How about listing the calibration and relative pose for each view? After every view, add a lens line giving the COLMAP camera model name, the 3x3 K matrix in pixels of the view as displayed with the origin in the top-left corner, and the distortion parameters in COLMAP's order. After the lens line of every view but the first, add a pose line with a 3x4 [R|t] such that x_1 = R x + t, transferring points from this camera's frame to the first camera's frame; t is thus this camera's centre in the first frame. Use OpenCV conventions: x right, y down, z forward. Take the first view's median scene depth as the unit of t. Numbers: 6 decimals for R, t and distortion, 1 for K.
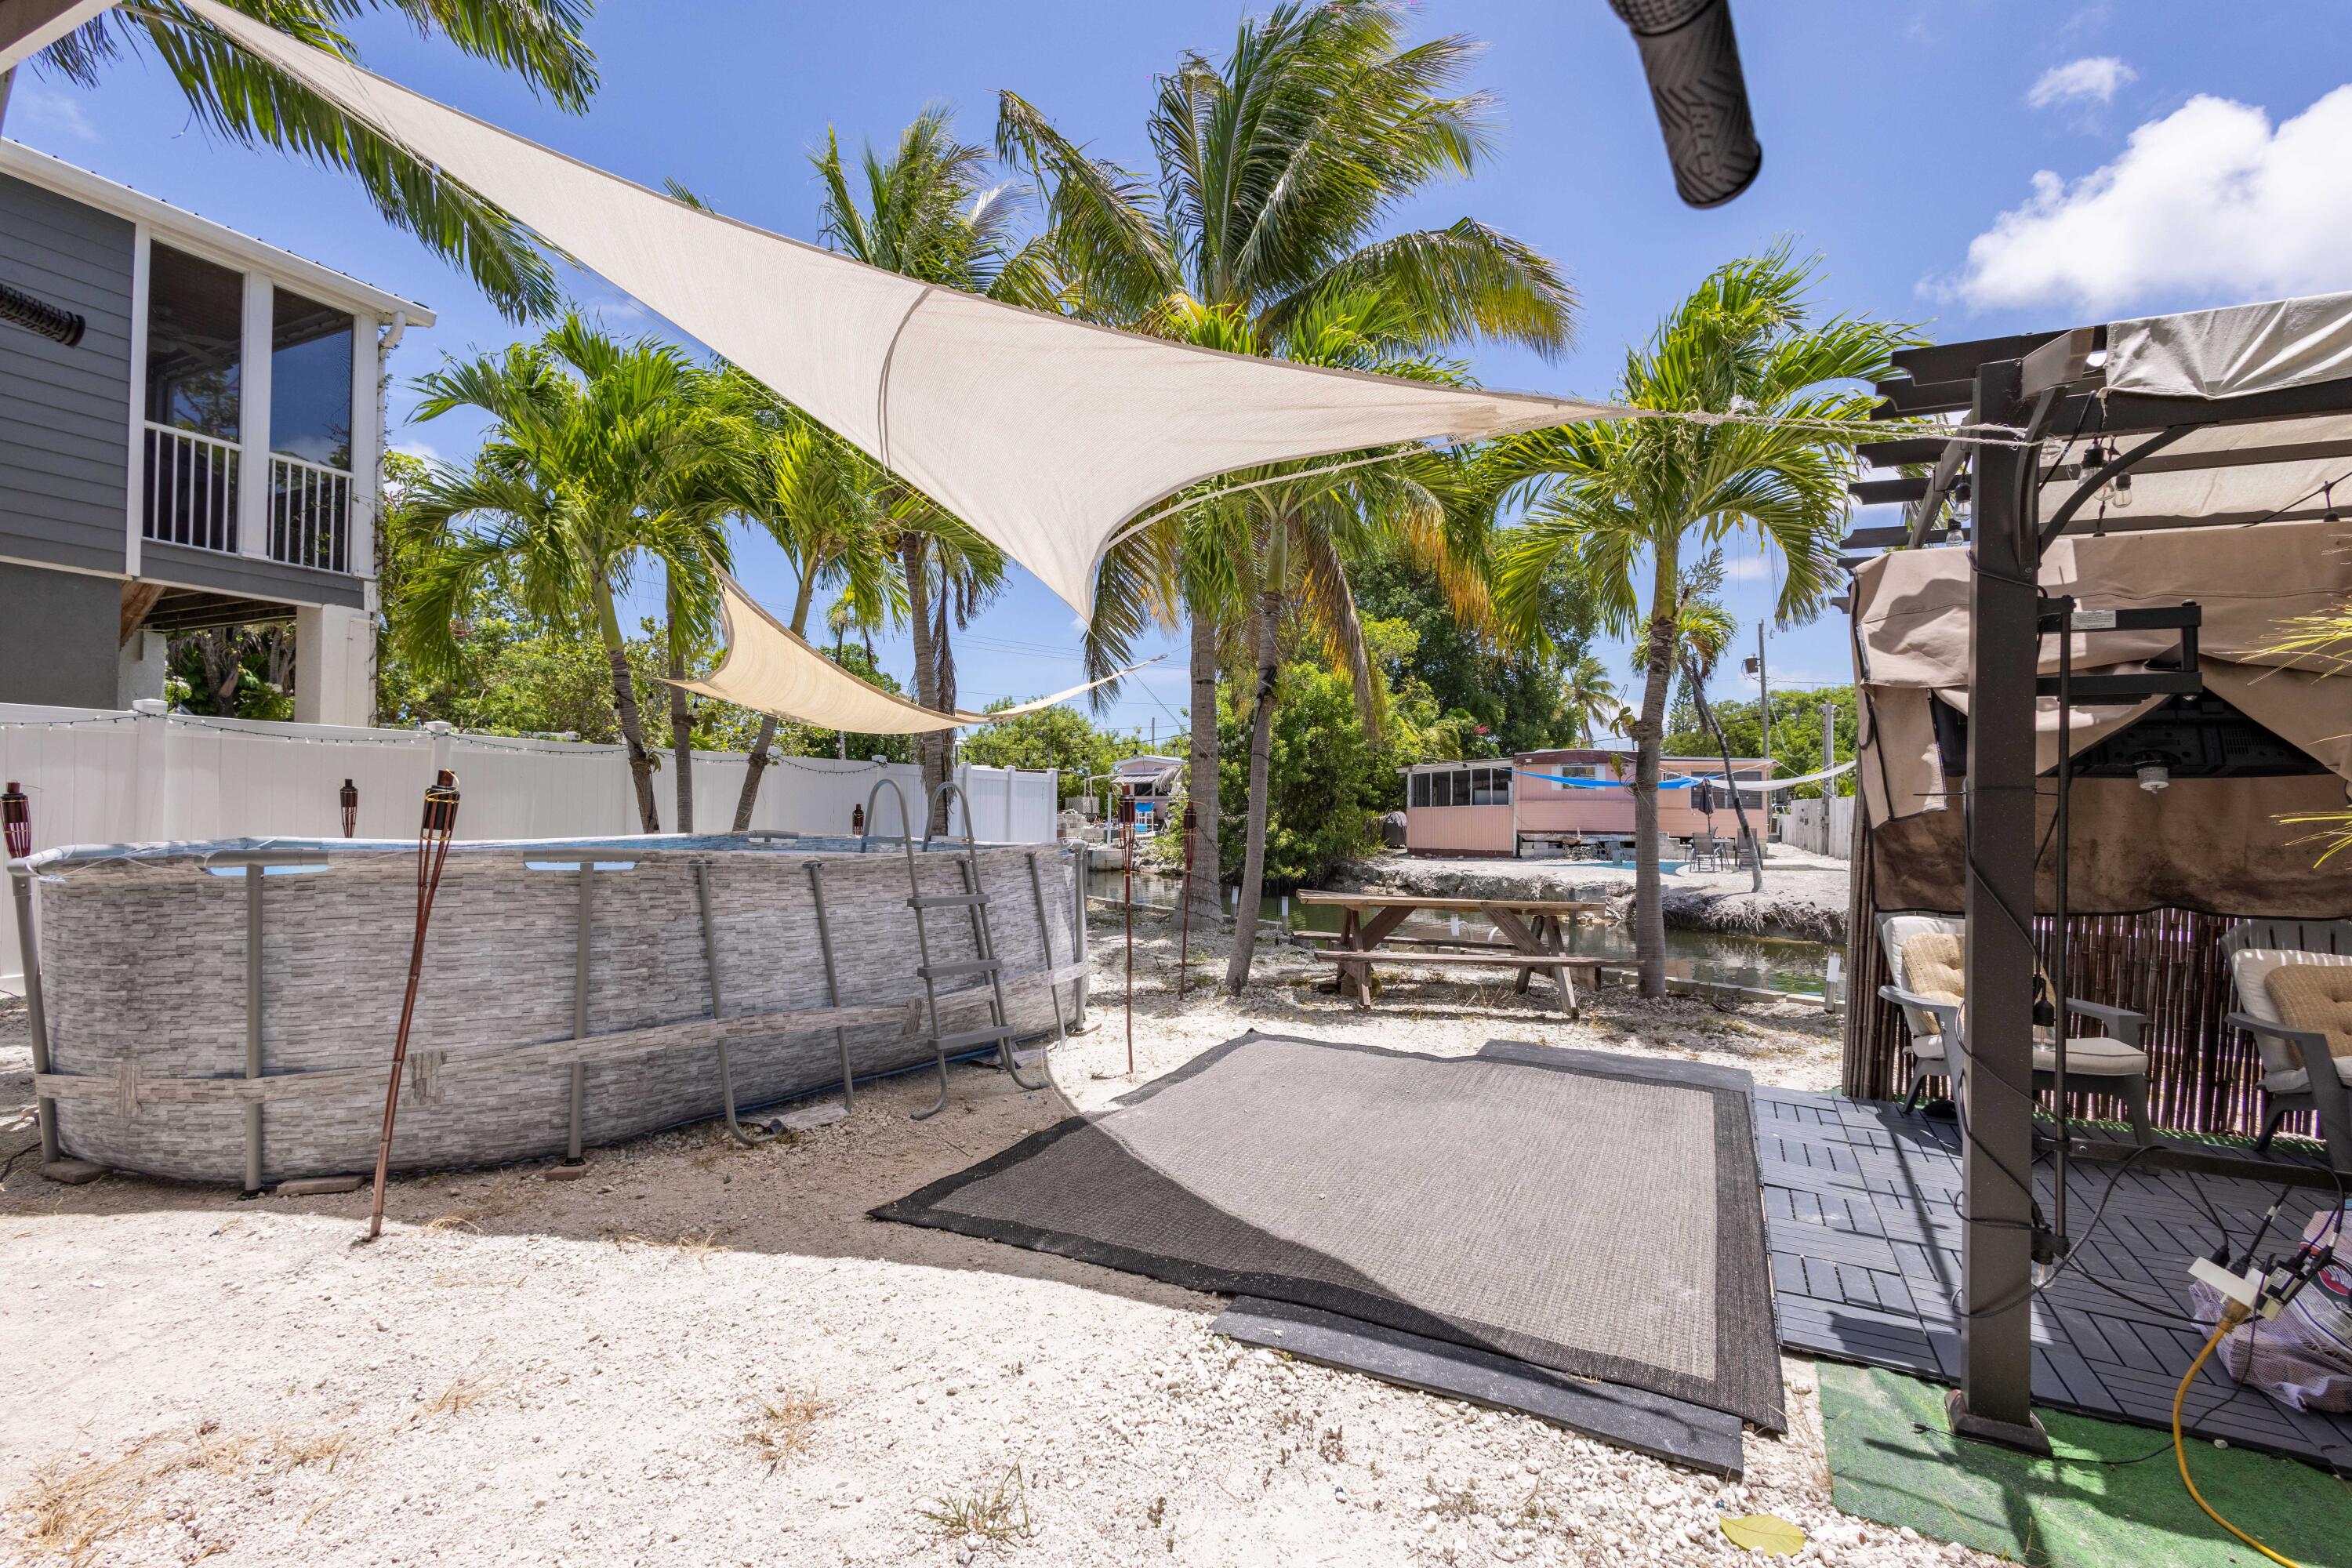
lens RADIAL K [[1076.3, 0, 1176.0], [0, 1076.3, 784.0], [0, 0, 1]] dist [0.010602, -0.001968]
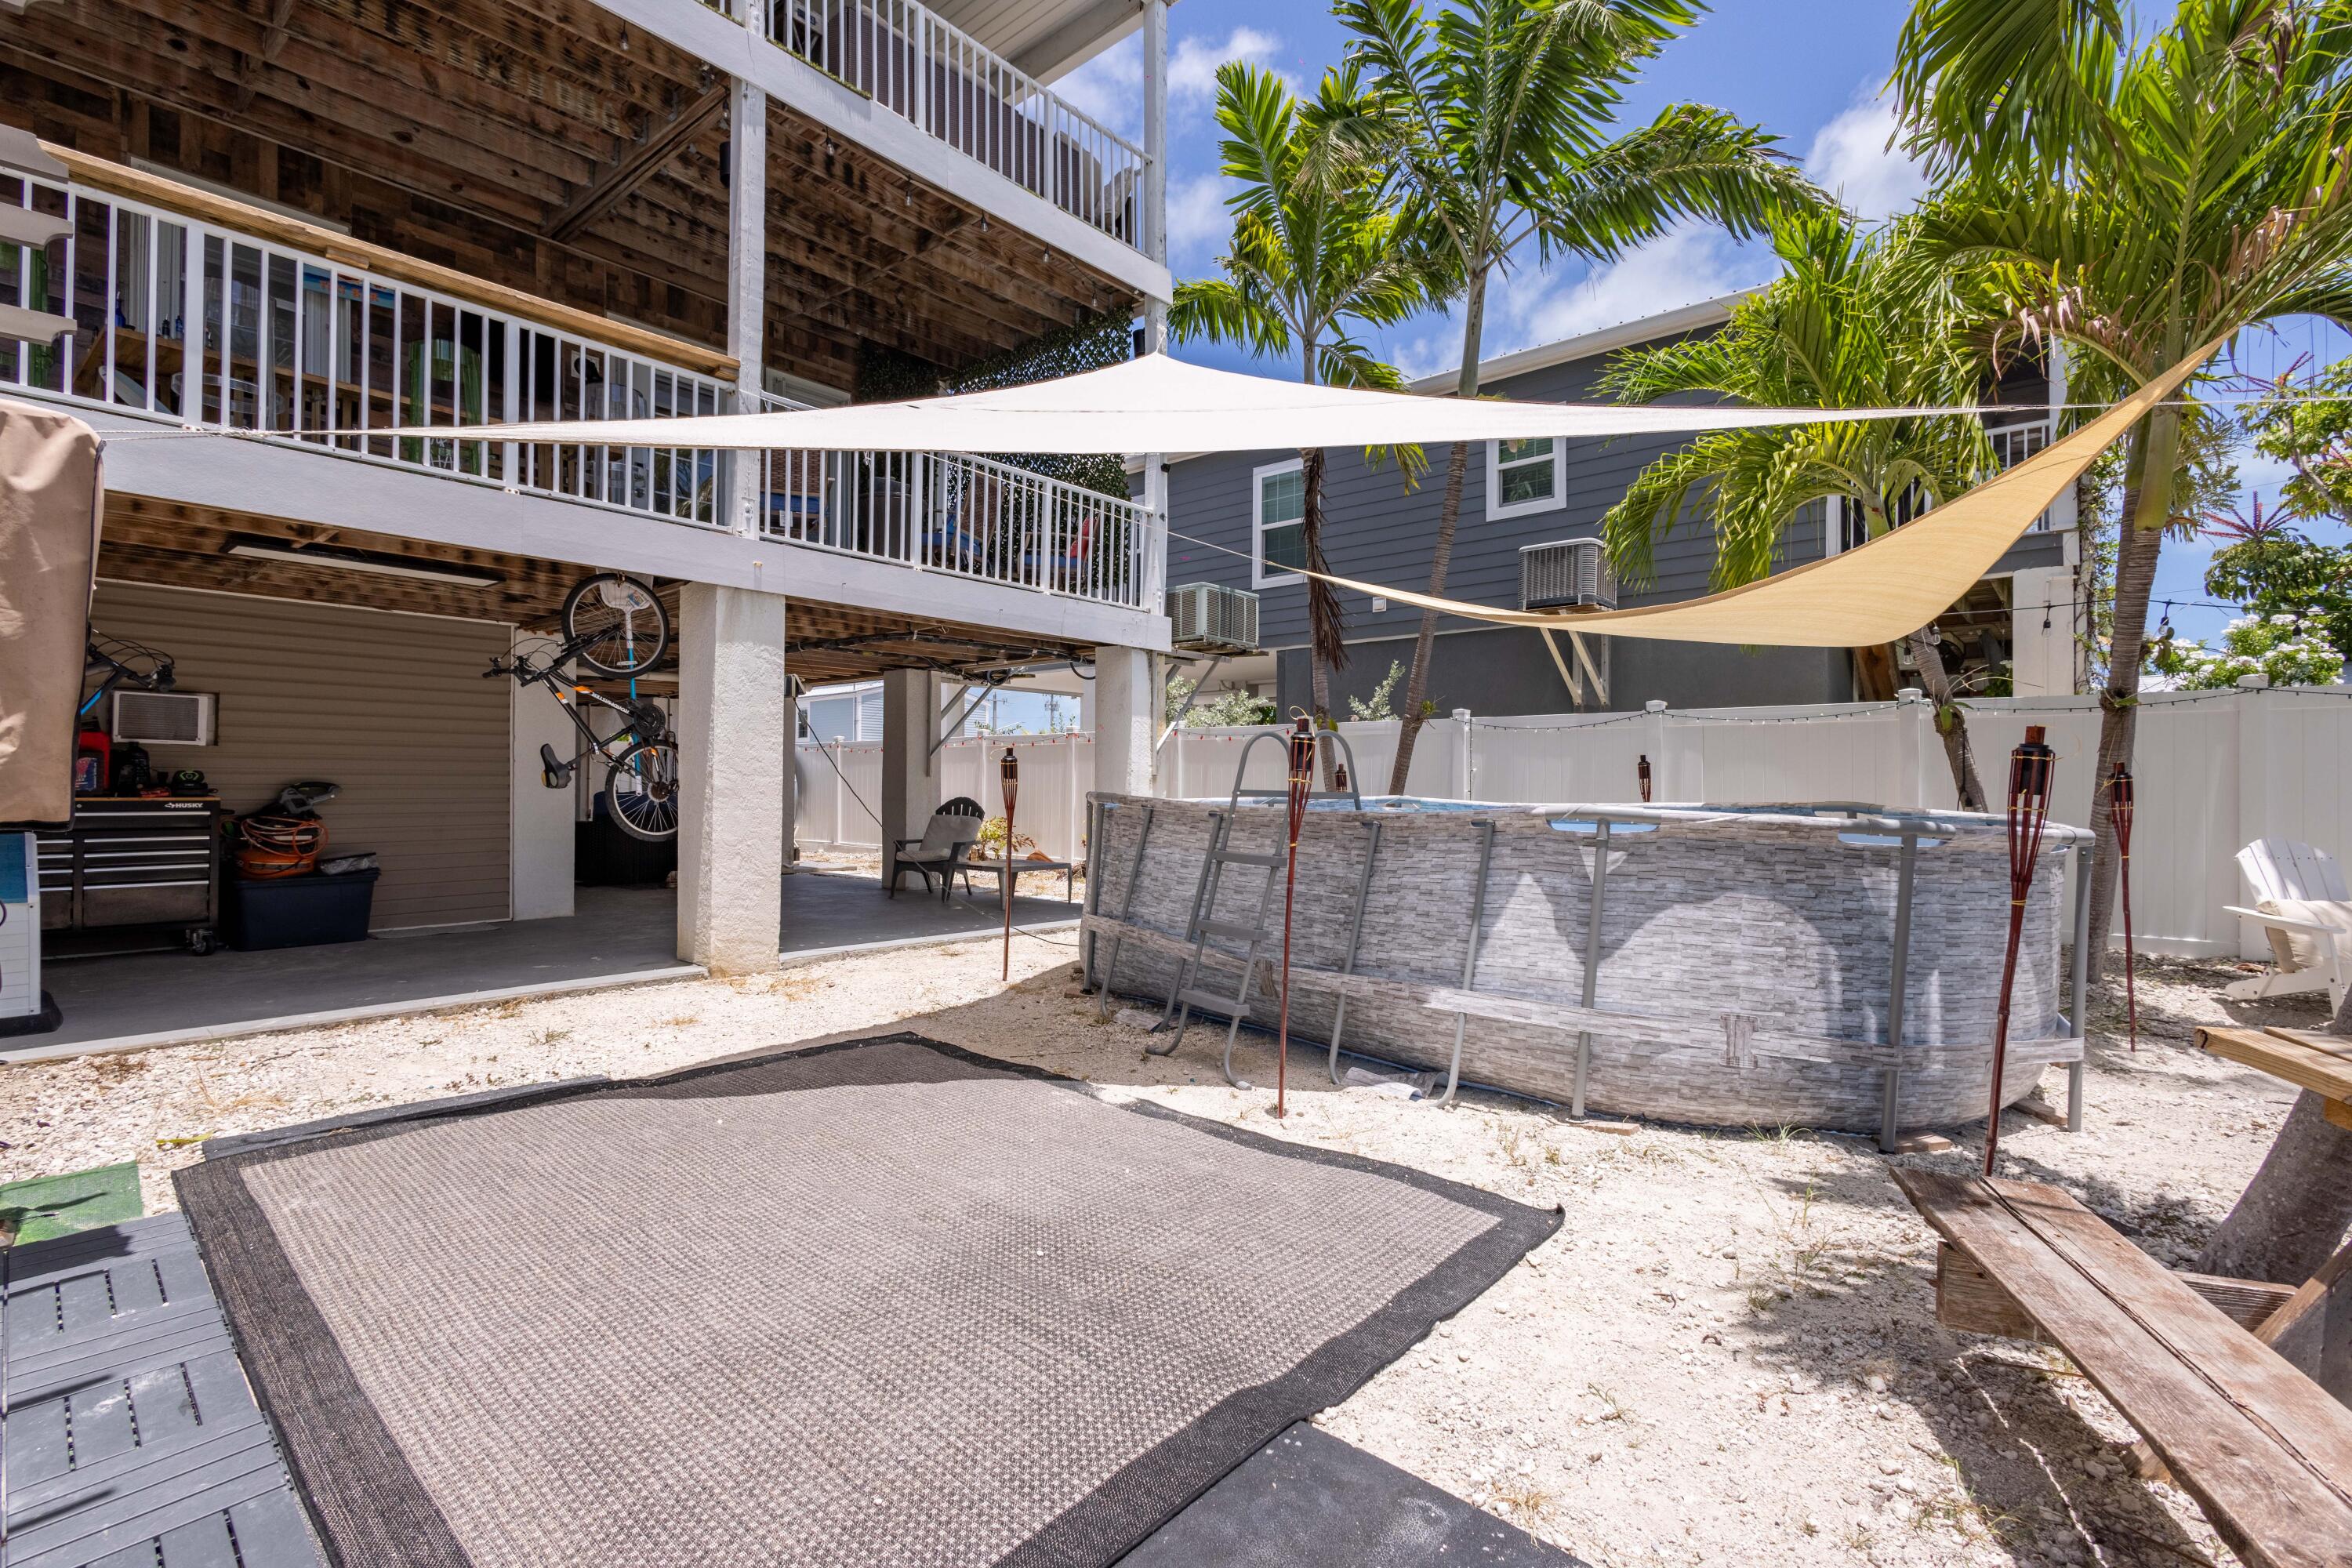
lens RADIAL K [[1076.3, 0, 1176.0], [0, 1076.3, 784.0], [0, 0, 1]] dist [0.010602, -0.001968]
pose [[-0.277944, -0.013734, -0.960499, 0.414953], [0.013375, 0.999746, -0.018166, 0.034990], [0.960504, -0.017896, -0.277690, 0.704516]]
